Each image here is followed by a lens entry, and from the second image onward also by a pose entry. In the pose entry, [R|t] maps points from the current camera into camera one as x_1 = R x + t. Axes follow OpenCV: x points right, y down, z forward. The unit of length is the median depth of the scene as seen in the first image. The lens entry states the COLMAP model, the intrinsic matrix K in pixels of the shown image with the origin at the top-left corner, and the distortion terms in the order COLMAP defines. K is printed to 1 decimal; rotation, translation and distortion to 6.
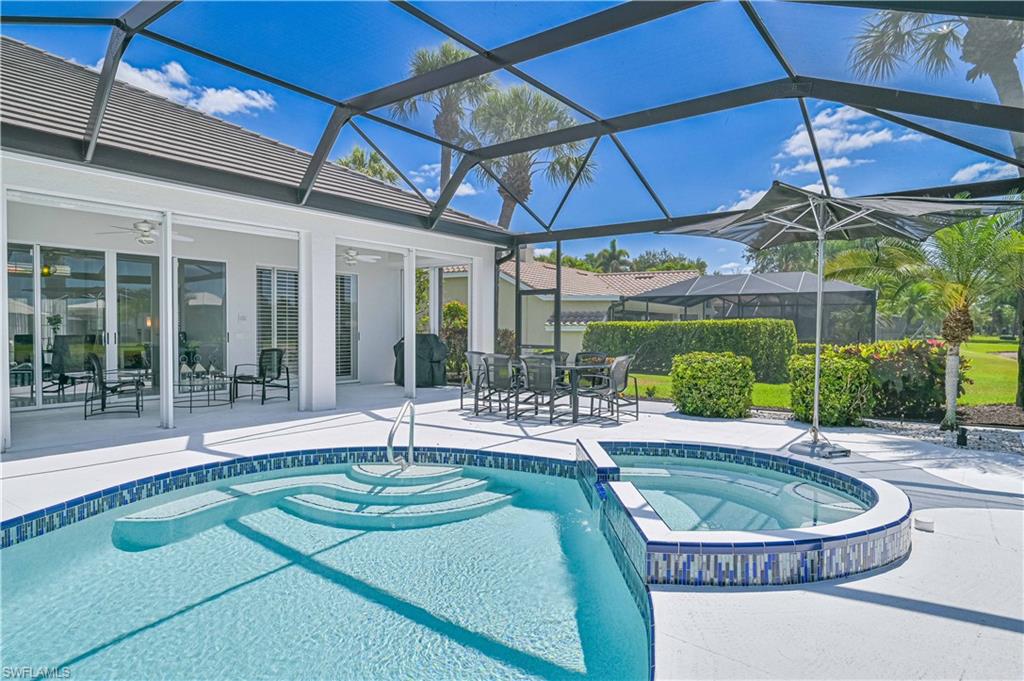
lens RADIAL K [[599.7, 0, 513.7], [0, 599.7, 340.4], [0, 0, 1]] dist [0.002071, -0.000527]
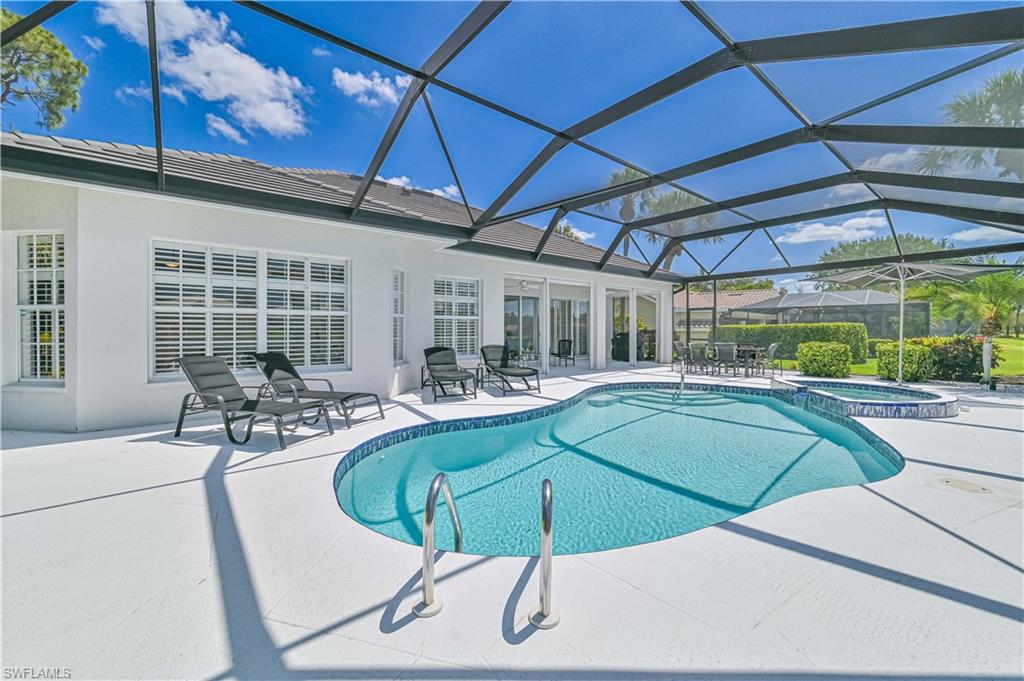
lens RADIAL K [[400.1, 0, 511.5], [0, 400.1, 332.5], [0, 0, 1]] dist [-0.007601, 0.000170]
pose [[0.965330, -0.002045, -0.261026, -0.264933], [-0.001647, 0.999902, -0.013924, 0.009383], [0.261029, 0.013871, 0.965231, -0.408409]]
